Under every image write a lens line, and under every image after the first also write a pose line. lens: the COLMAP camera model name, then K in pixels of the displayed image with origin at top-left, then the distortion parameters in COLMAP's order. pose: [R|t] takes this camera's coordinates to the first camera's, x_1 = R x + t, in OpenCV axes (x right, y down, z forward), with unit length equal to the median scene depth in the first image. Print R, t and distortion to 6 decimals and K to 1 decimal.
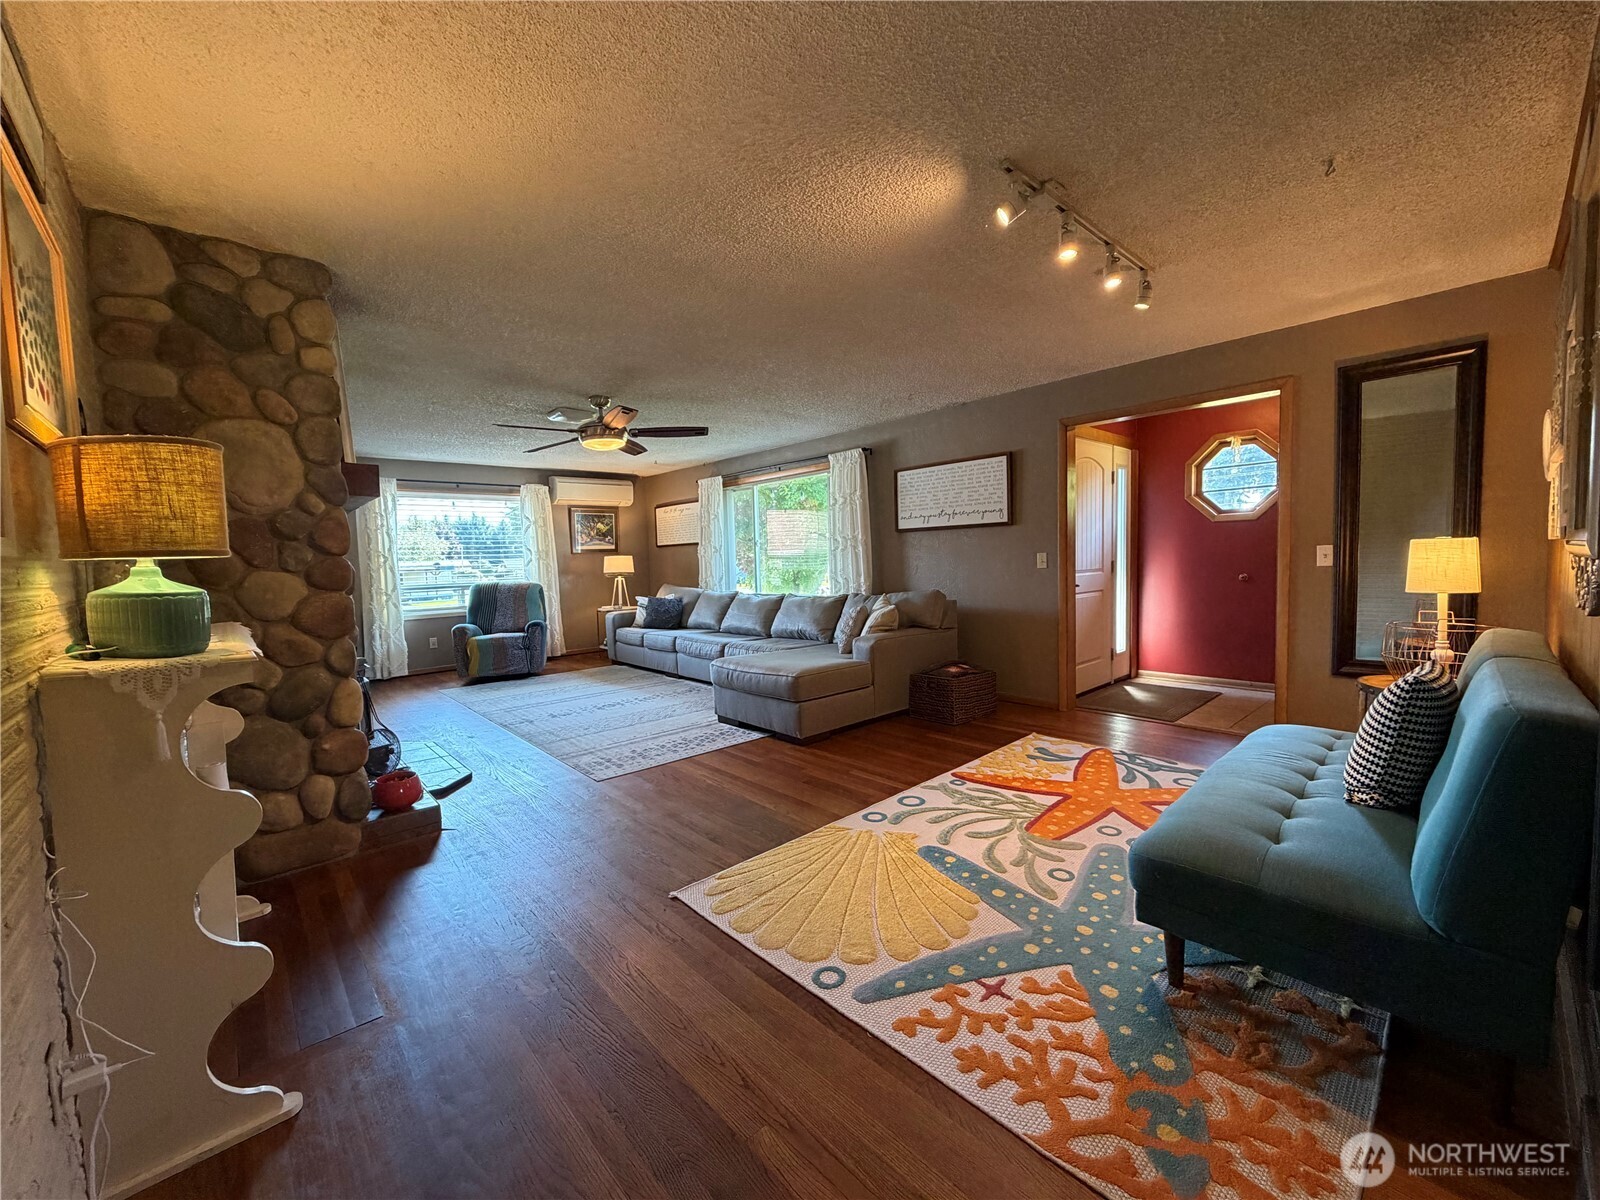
lens RADIAL K [[637.9, 0, 794.1], [0, 637.9, 605.4], [0, 0, 1]] dist [-0.002646, -0.000300]
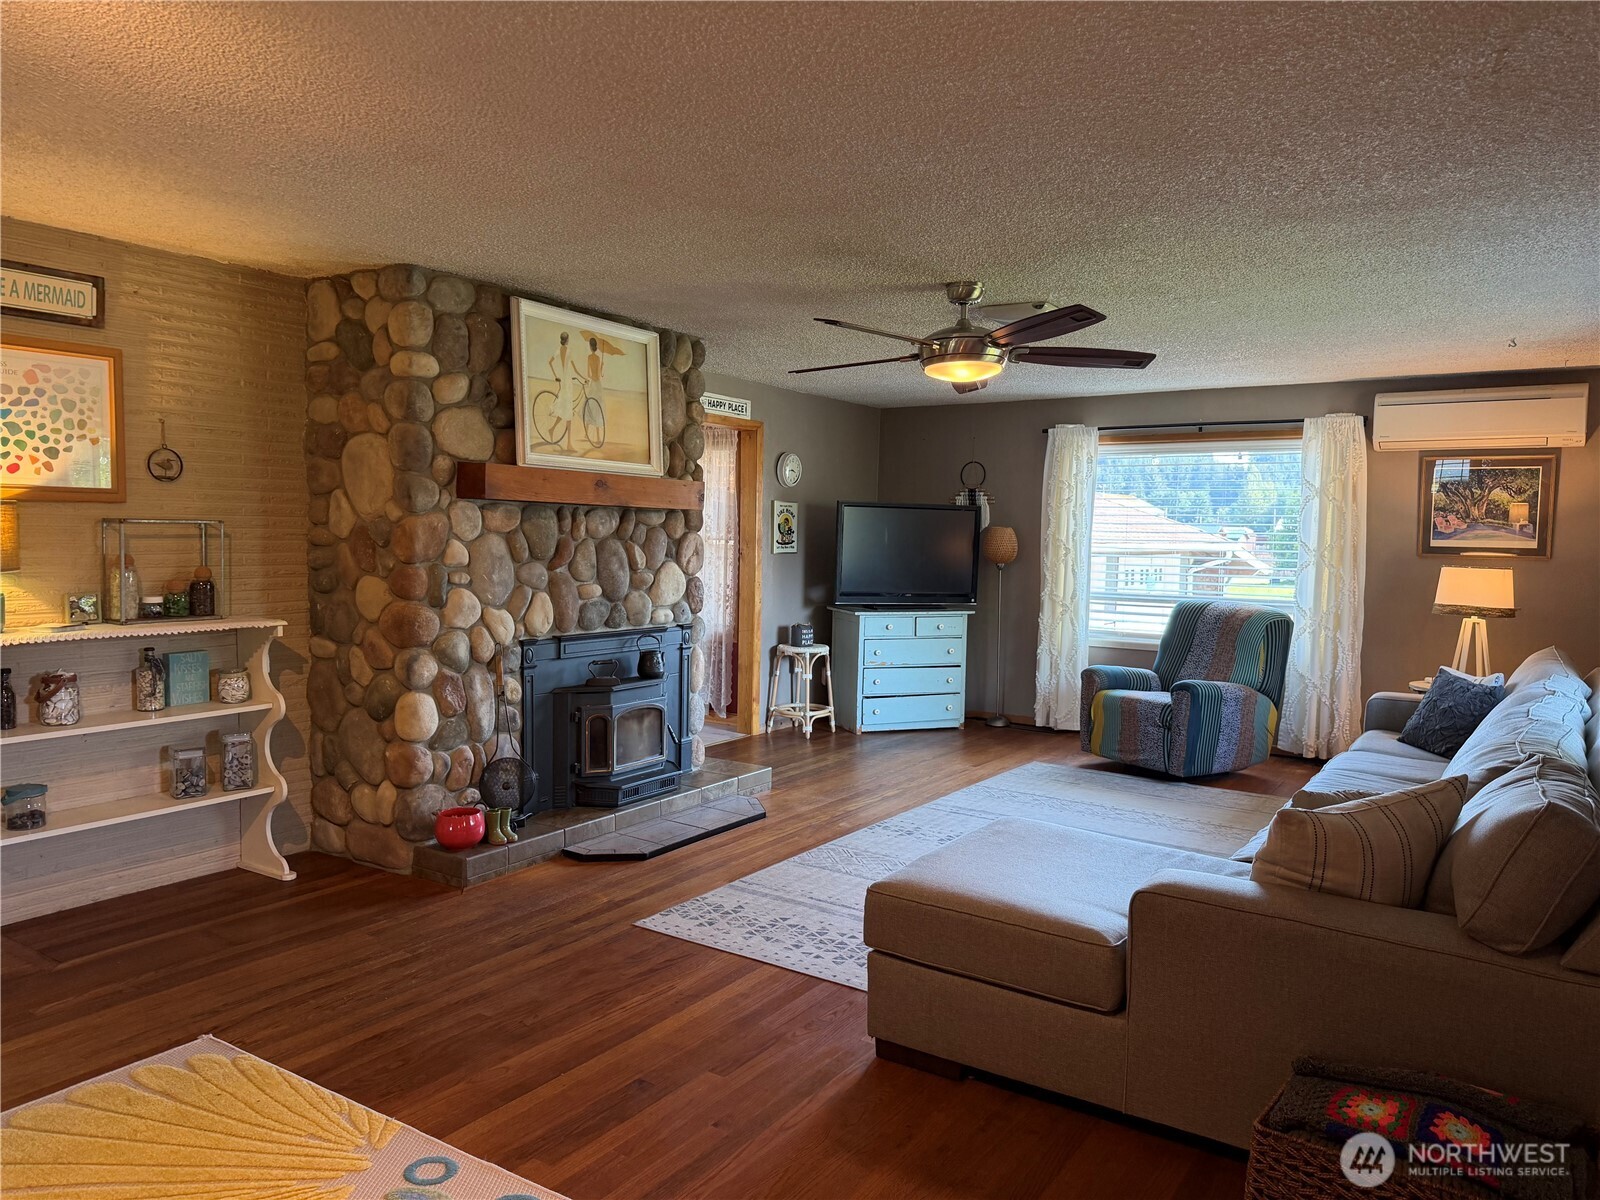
lens RADIAL K [[1117.6, 0, 802.7], [0, 1117.6, 607.4], [0, 0, 1]] dist [0.047280, -0.058301]
pose [[0.250849, 0.099960, -0.962851, 1.043778], [-0.097451, 0.992209, 0.077619, -0.194765], [0.963109, 0.074360, 0.258636, 1.099681]]
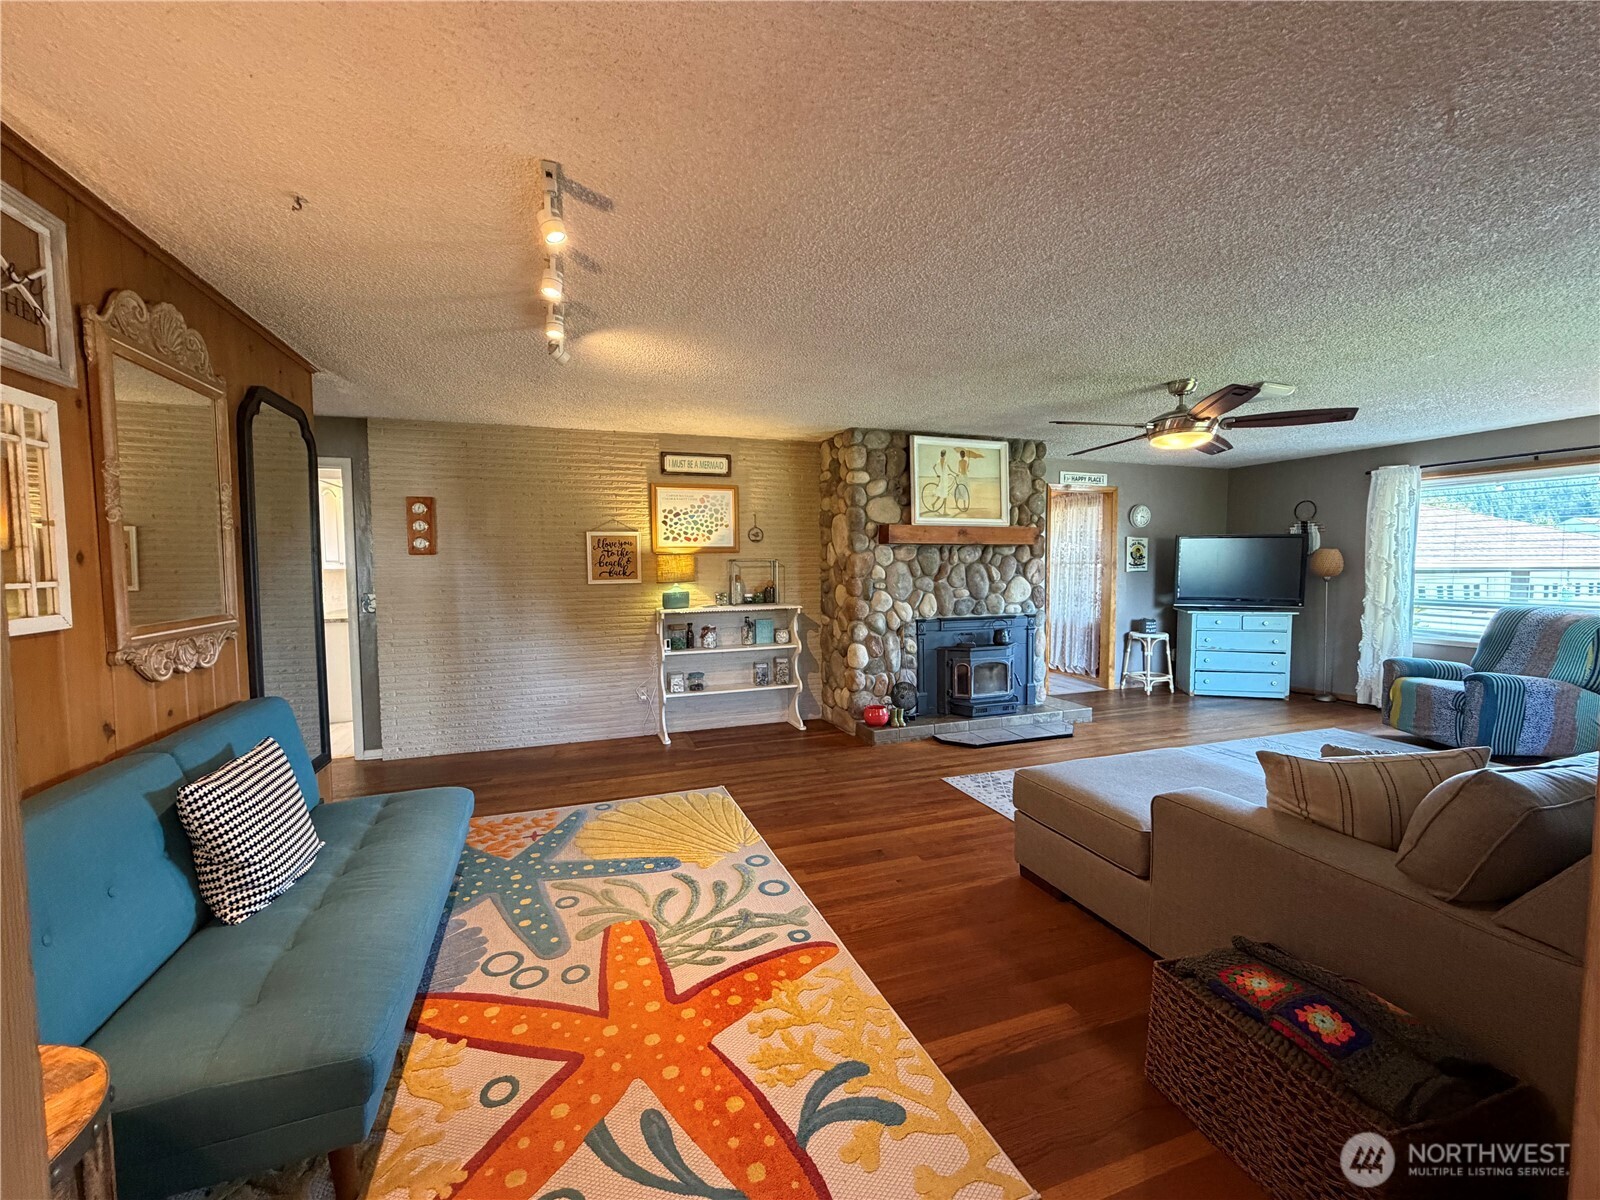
lens RADIAL K [[637.9, 0, 787.9], [0, 637.9, 599.0], [0, 0, 1]] dist [-0.002646, -0.000300]
pose [[-0.390094, 0.083531, -0.916978, 1.079336], [-0.047795, 0.992697, 0.110761, -0.209767], [0.919534, 0.087035, -0.383253, 1.505980]]
